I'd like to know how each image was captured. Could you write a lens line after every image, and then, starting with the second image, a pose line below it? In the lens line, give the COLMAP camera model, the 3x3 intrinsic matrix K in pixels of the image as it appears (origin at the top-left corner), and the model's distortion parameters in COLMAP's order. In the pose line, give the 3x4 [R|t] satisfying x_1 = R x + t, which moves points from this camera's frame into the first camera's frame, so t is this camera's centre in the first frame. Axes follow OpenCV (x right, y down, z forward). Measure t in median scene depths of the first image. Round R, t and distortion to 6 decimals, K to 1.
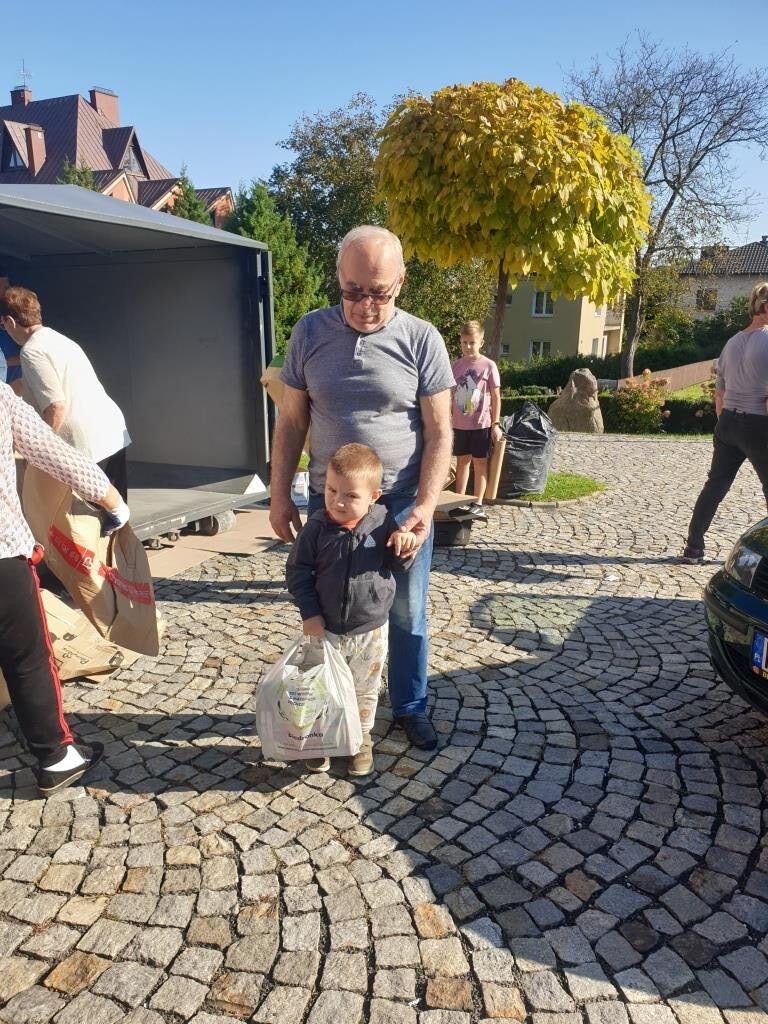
lens RADIAL K [[803.4, 0, 382.9], [0, 803.4, 531.1], [0, 0, 1]] dist [0.010049, 0.023732]
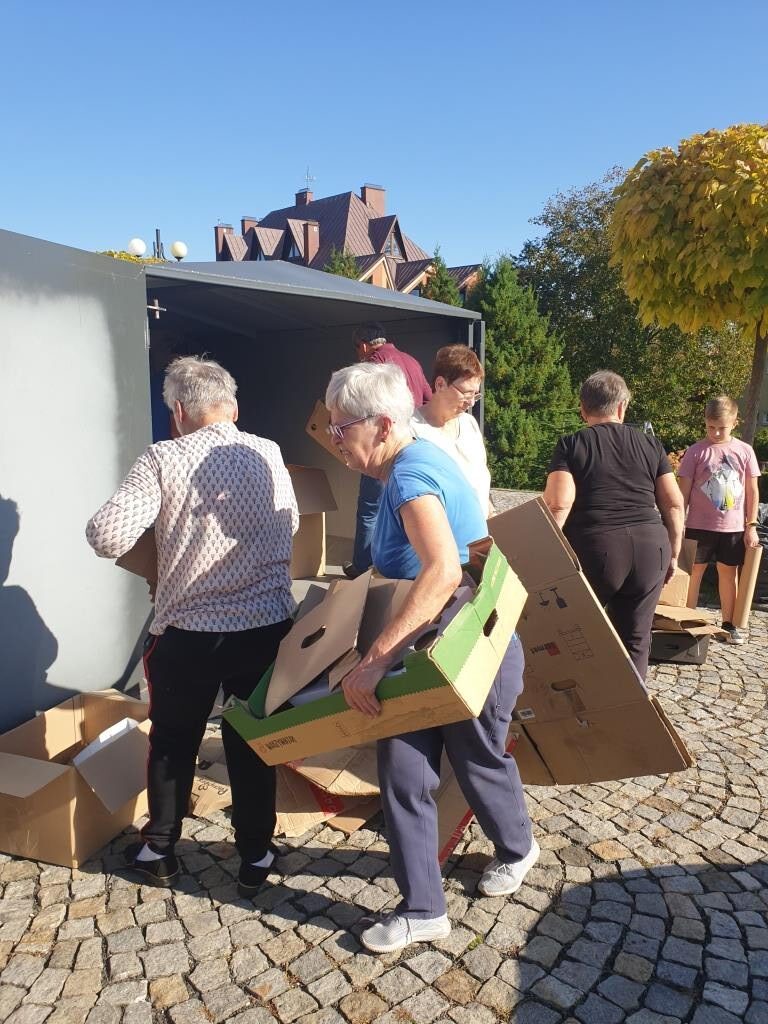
lens RADIAL K [[803.4, 0, 384.6], [0, 803.4, 514.2], [0, 0, 1]] dist [0.010049, 0.023732]
pose [[0.956335, 0.039857, -0.289542, 0.023049], [-0.069027, 0.993434, -0.091240, -0.030396], [0.284004, 0.107242, 0.952807, 0.096729]]
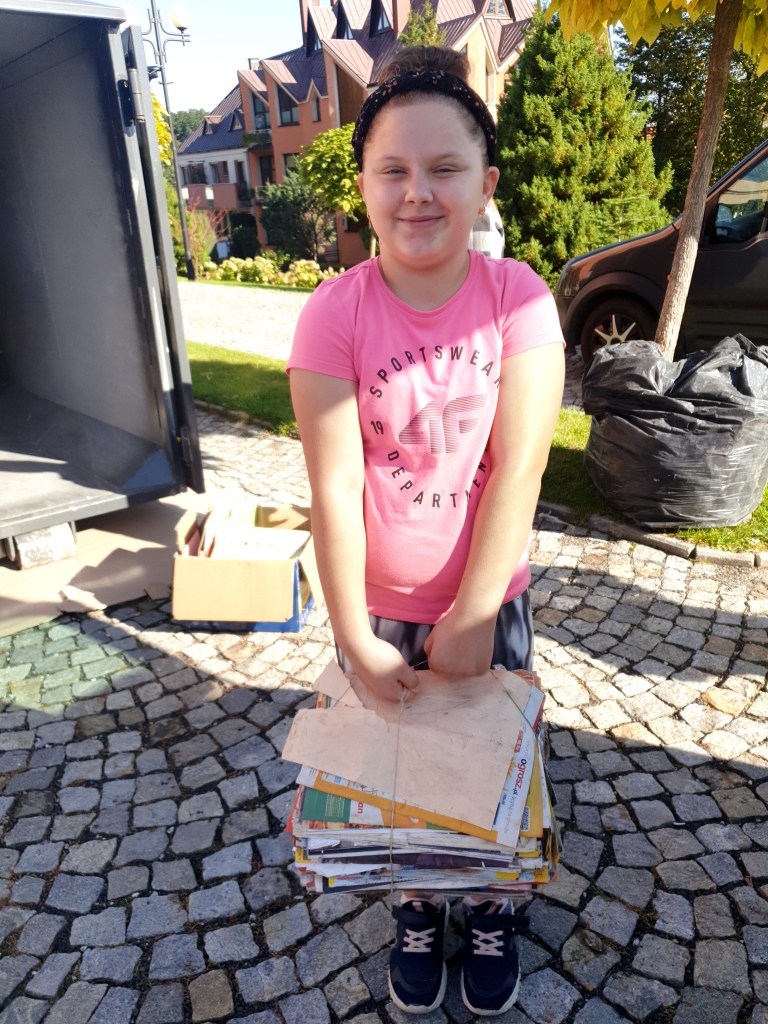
lens RADIAL K [[800.2, 0, 390.1], [0, 800.2, 505.9], [0, 0, 1]] dist [0.051214, -0.027474]
pose [[0.896614, 0.115637, -0.427448, 0.222523], [-0.062794, 0.988749, 0.135769, -0.112068], [0.438338, -0.094891, 0.893787, 0.509848]]
